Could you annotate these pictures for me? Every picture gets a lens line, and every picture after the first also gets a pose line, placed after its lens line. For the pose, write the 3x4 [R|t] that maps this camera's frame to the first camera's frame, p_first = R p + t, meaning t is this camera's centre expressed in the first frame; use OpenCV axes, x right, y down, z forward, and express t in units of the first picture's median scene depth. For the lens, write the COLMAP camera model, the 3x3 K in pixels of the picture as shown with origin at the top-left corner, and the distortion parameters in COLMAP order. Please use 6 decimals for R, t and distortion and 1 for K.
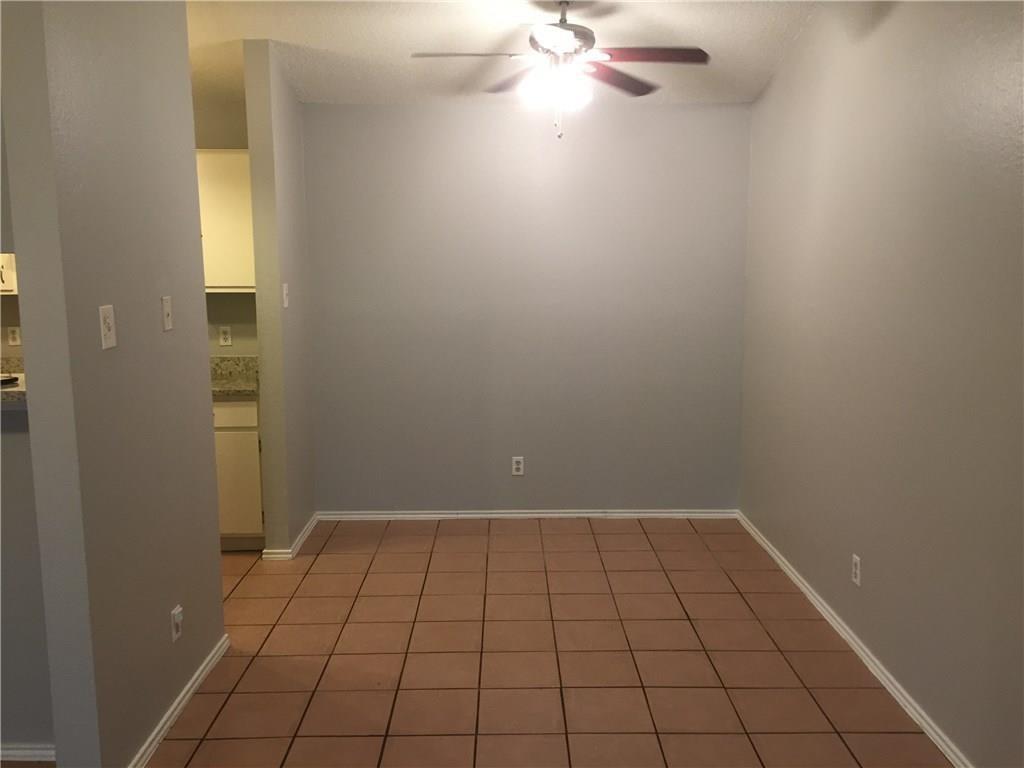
lens RADIAL K [[871.3, 0, 510.4], [0, 871.3, 379.2], [0, 0, 1]] dist [0.030366, -0.014112]
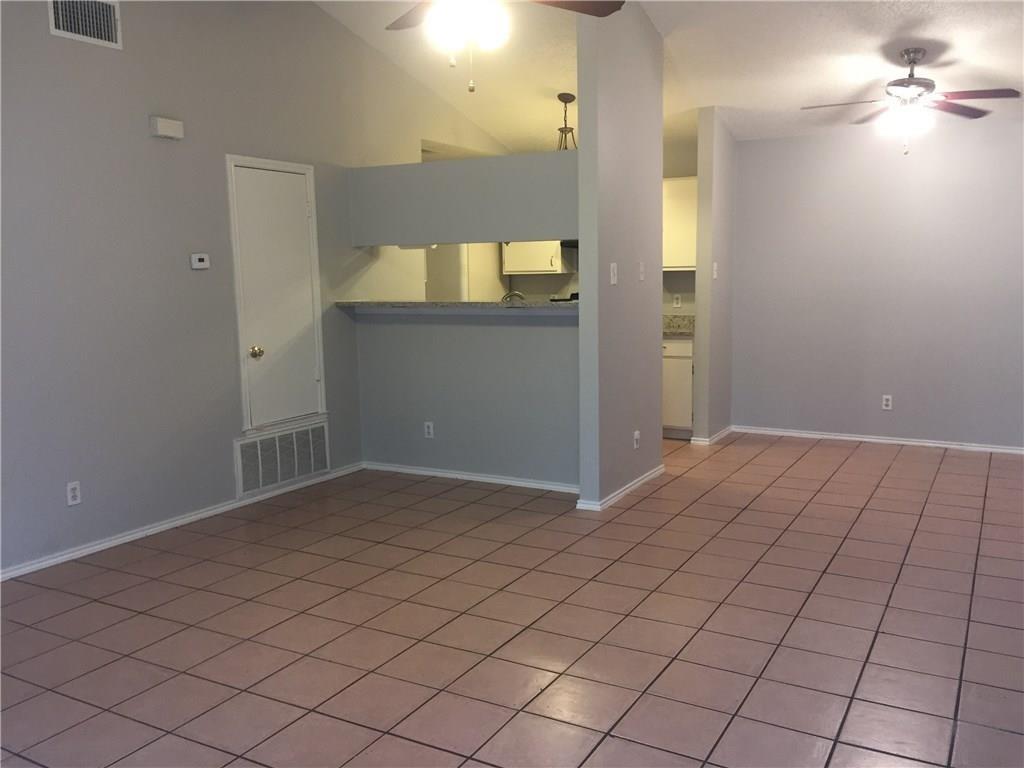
lens RADIAL K [[871.3, 0, 514.7], [0, 871.3, 382.8], [0, 0, 1]] dist [0.030366, -0.014112]
pose [[0.869423, 0.054217, -0.491085, 0.193648], [-0.056207, 0.998362, 0.010713, 0.101706], [0.490861, 0.018288, 0.871046, -0.483660]]
